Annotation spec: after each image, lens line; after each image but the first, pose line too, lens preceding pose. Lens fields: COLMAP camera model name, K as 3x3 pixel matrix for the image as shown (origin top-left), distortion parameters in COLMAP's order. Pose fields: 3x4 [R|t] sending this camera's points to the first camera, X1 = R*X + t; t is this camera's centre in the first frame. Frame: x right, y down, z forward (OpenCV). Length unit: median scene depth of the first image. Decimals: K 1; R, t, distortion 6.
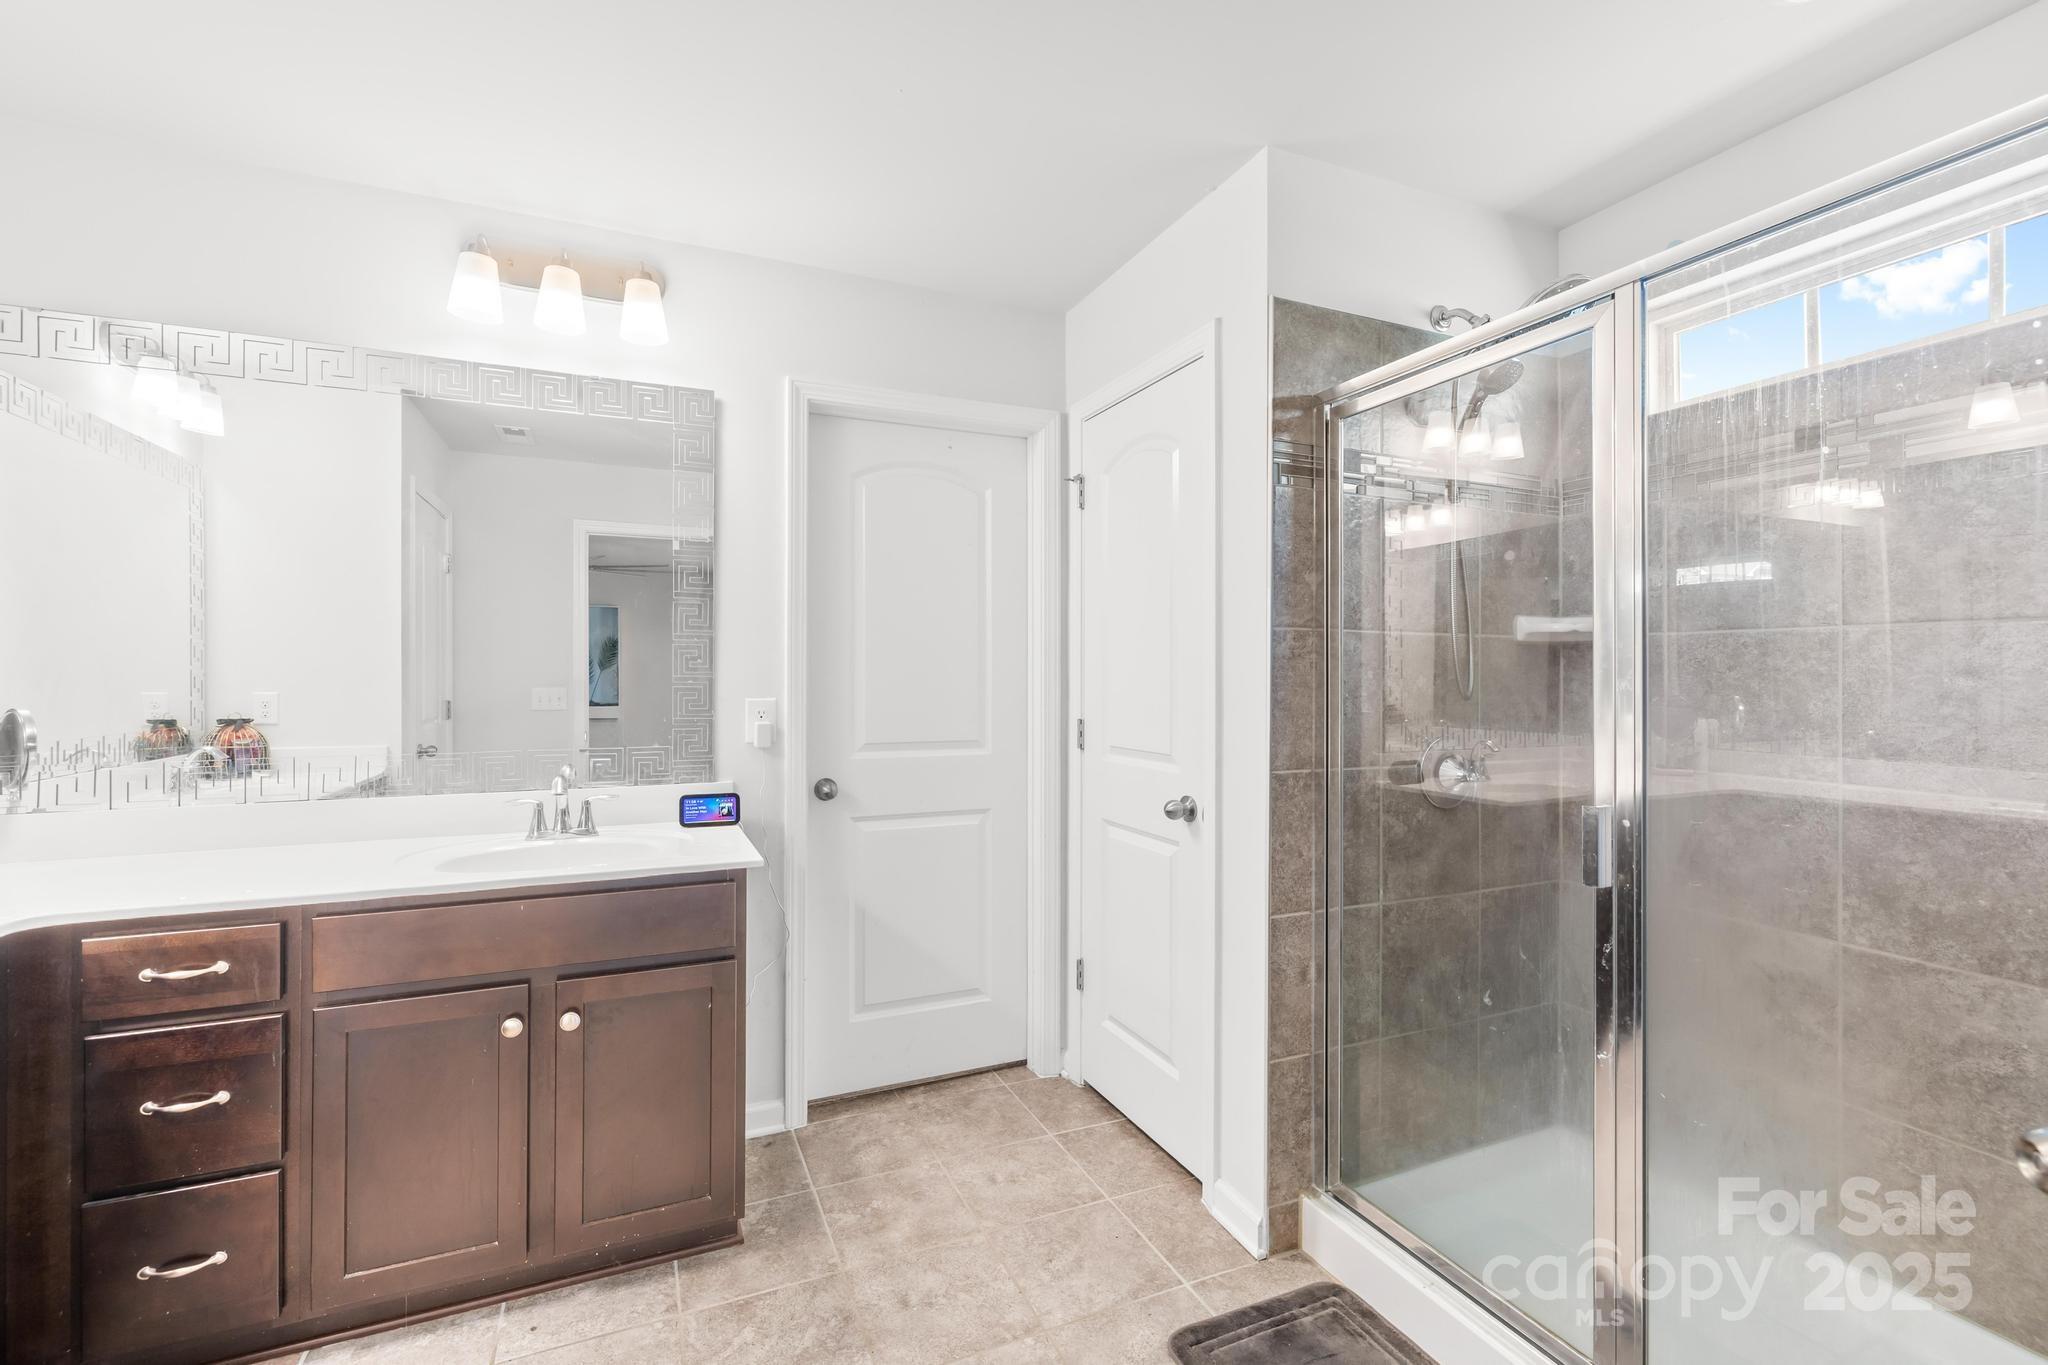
lens RADIAL K [[879.4, 0, 1033.5], [0, 879.4, 676.4], [0, 0, 1]] dist [-0.000915, -0.000146]
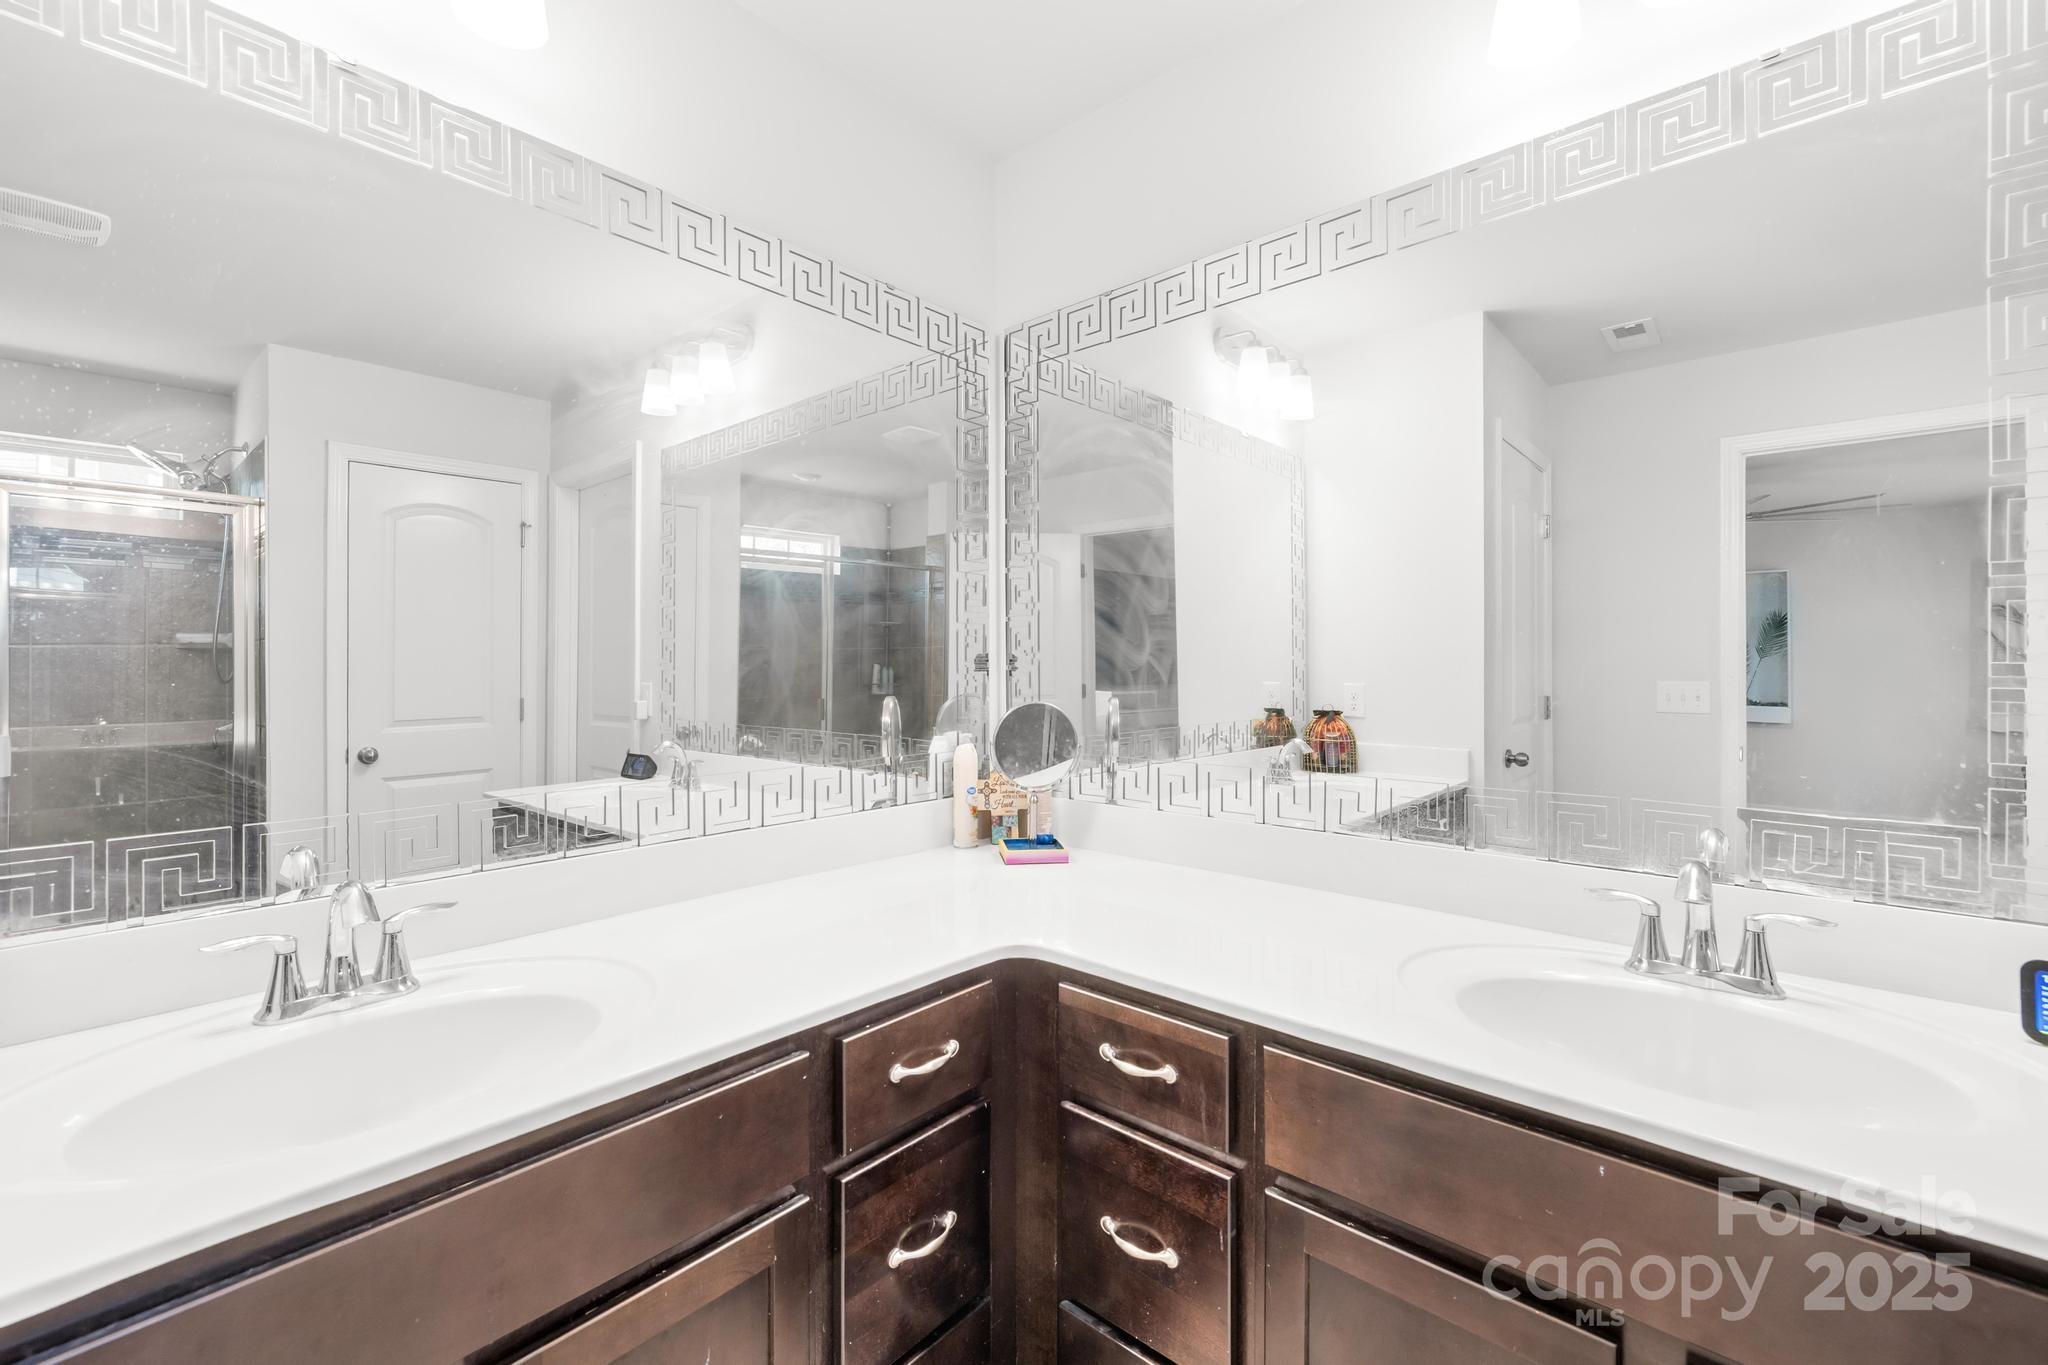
lens RADIAL K [[879.4, 0, 1035.9], [0, 879.4, 666.8], [0, 0, 1]] dist [-0.000915, -0.000146]
pose [[0.414168, -0.001135, -0.910200, -0.167787], [0.002248, 0.999997, -0.000224, 0.000073], [0.910198, -0.001954, 0.414169, 0.317884]]
